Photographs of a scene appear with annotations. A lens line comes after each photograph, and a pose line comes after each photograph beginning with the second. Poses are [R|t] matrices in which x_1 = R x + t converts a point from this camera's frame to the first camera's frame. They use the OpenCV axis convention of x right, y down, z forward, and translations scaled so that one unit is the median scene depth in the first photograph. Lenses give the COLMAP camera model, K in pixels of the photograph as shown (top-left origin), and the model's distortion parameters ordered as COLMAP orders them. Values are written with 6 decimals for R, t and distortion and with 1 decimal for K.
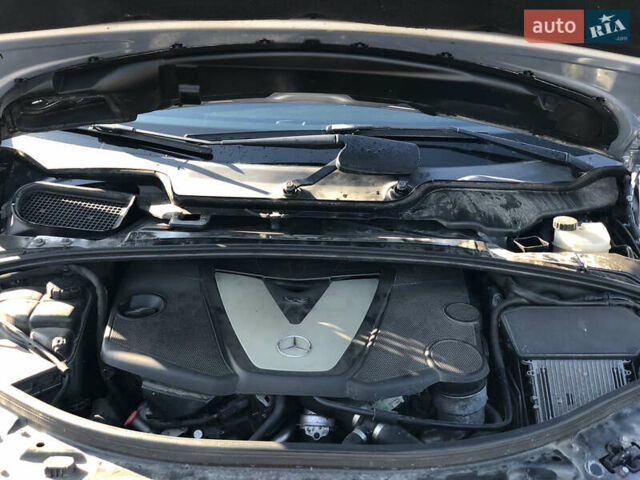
lens RADIAL K [[887.1, 0, 320.0], [0, 887.1, 240.0], [0, 0, 1]] dist [0.095606, -0.600080]
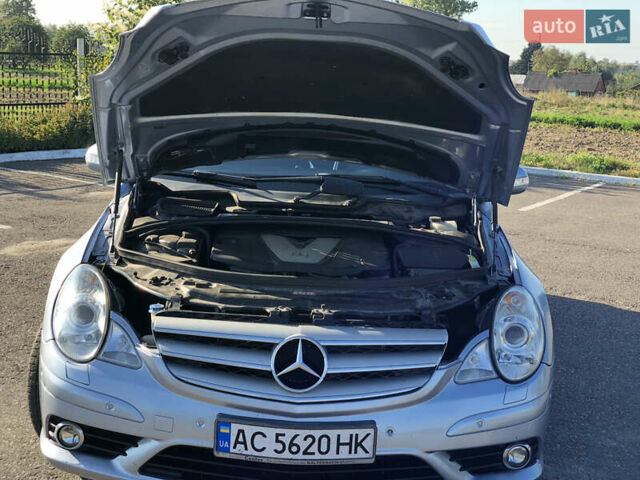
lens RADIAL K [[887.1, 0, 320.0], [0, 887.1, 240.0], [0, 0, 1]] dist [0.095606, -0.600080]
pose [[0.999704, 0.018596, 0.015675, -0.012563], [-0.015447, 0.983294, -0.181369, 0.402480], [-0.018786, 0.181073, 0.983290, -0.966435]]
